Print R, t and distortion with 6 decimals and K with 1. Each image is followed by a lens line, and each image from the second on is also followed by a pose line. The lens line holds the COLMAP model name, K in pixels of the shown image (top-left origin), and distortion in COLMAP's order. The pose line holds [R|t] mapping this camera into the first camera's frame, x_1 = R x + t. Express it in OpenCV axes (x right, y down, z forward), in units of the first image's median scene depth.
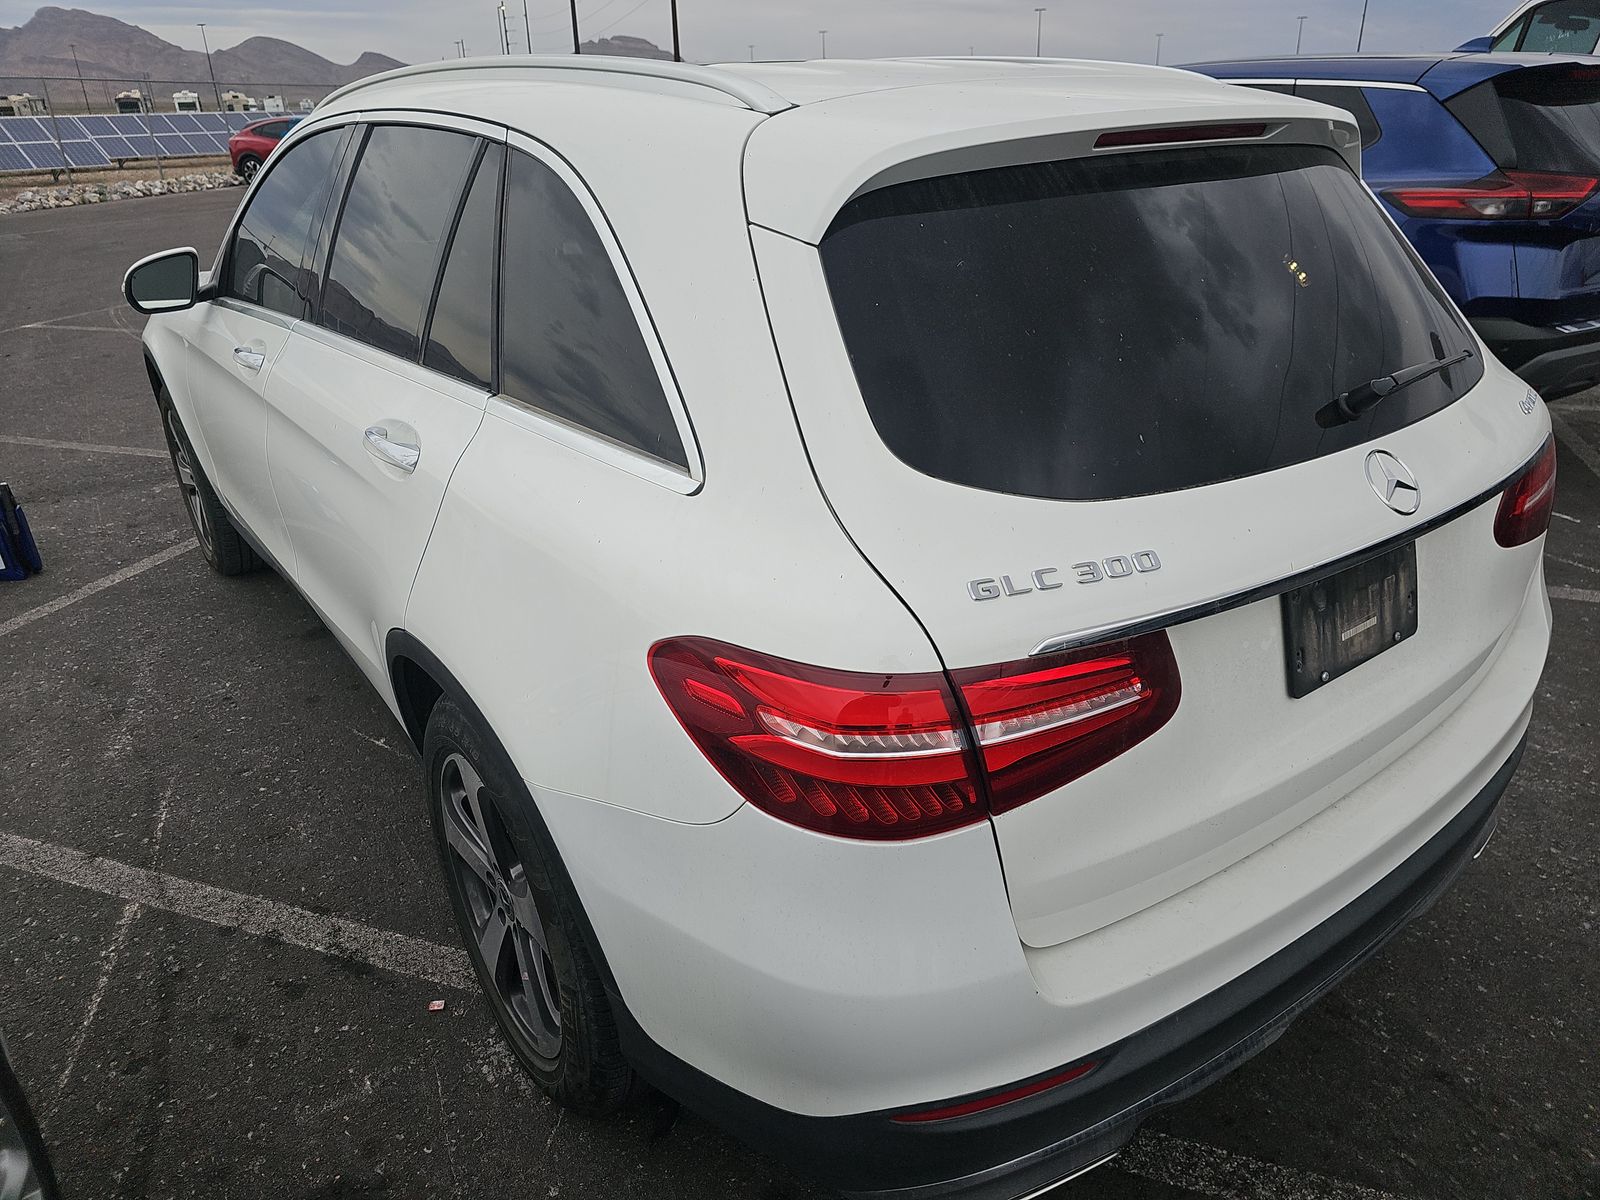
lens RADIAL K [[1066.3, 0, 791.3], [0, 1066.3, 587.4], [0, 0, 1]] dist [0.039861, -0.039444]
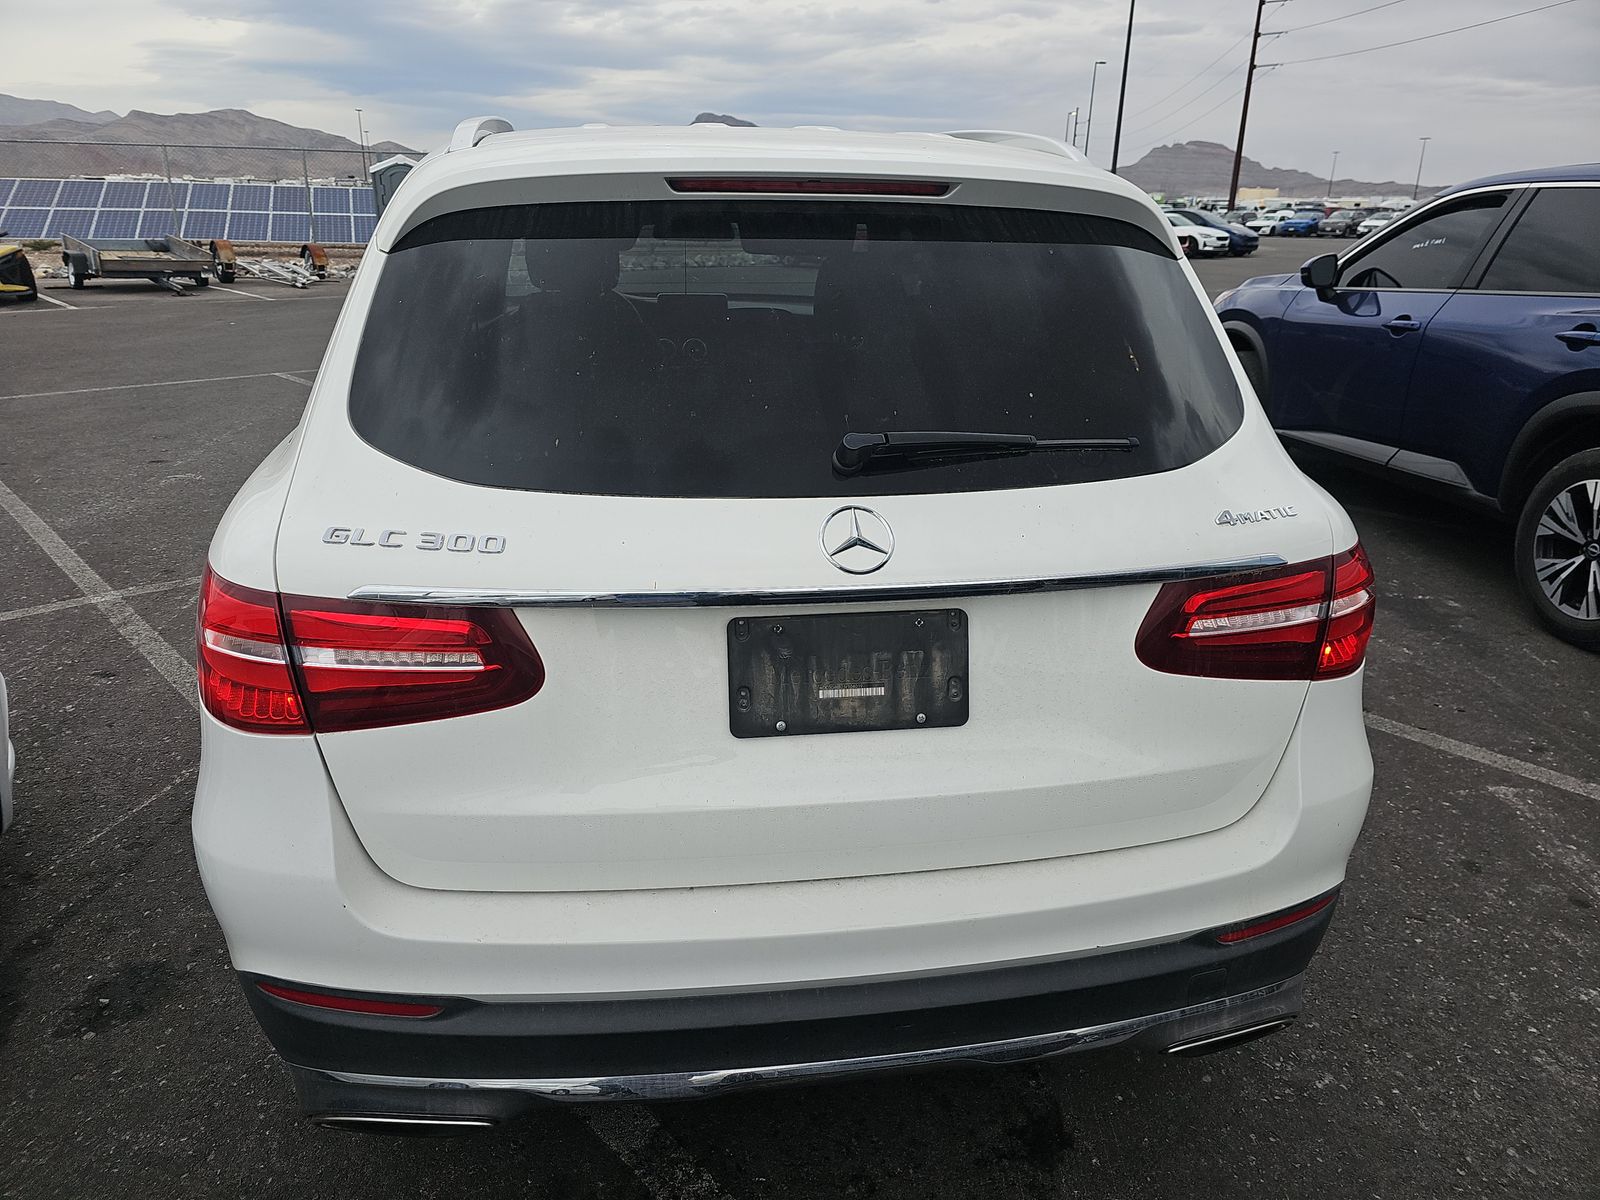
lens RADIAL K [[1058.7, 0, 800.0], [0, 1058.7, 600.0], [0, 0, 1]] dist [0.072216, -0.061060]
pose [[0.886642, 0.190936, -0.421200, 0.909931], [-0.220126, 0.975239, -0.021284, -0.012715], [0.406707, 0.111588, 0.906718, 0.119949]]
